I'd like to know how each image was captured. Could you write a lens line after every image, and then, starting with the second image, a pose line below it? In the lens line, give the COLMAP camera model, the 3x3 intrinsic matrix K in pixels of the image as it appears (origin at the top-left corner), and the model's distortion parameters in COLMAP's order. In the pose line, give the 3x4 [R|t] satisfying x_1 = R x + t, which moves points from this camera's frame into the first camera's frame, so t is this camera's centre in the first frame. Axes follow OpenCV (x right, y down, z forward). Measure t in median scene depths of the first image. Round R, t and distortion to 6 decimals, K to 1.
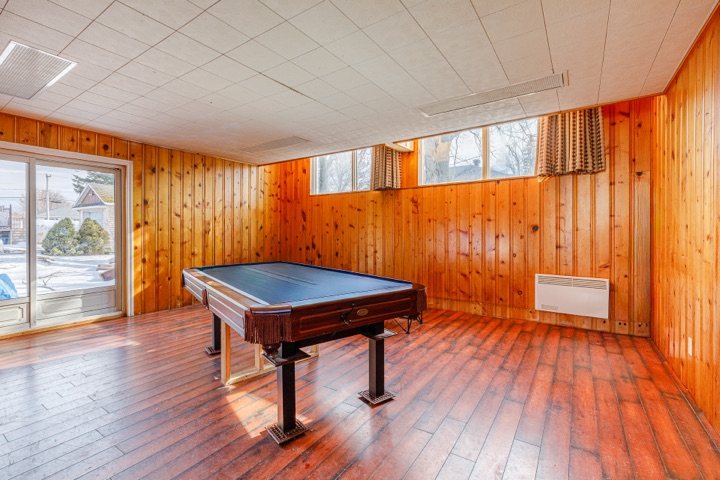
lens RADIAL K [[319.1, 0, 369.6], [0, 319.1, 232.5], [0, 0, 1]] dist [-0.000503, -0.000001]
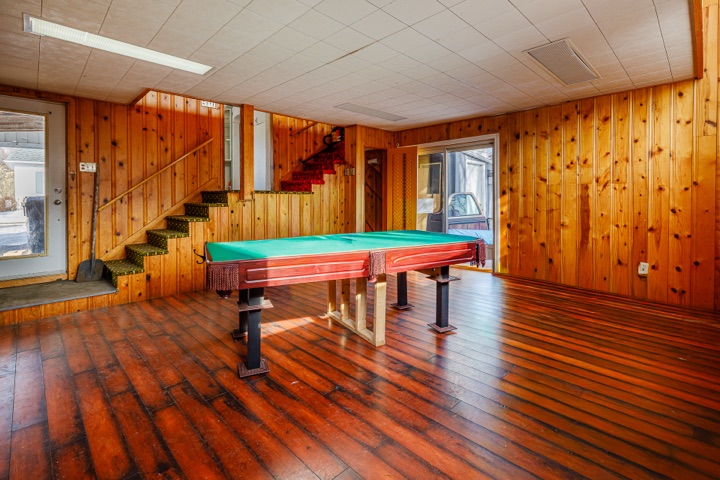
lens RADIAL K [[336.6, 0, 358.8], [0, 336.6, 200.7], [0, 0, 1]] dist [0.000265, 0.000166]
pose [[-0.220166, 0.007775, -0.975431, 0.353286], [-0.003187, 0.999957, 0.008689, -0.001299], [0.975457, 0.005021, -0.220132, 0.576523]]
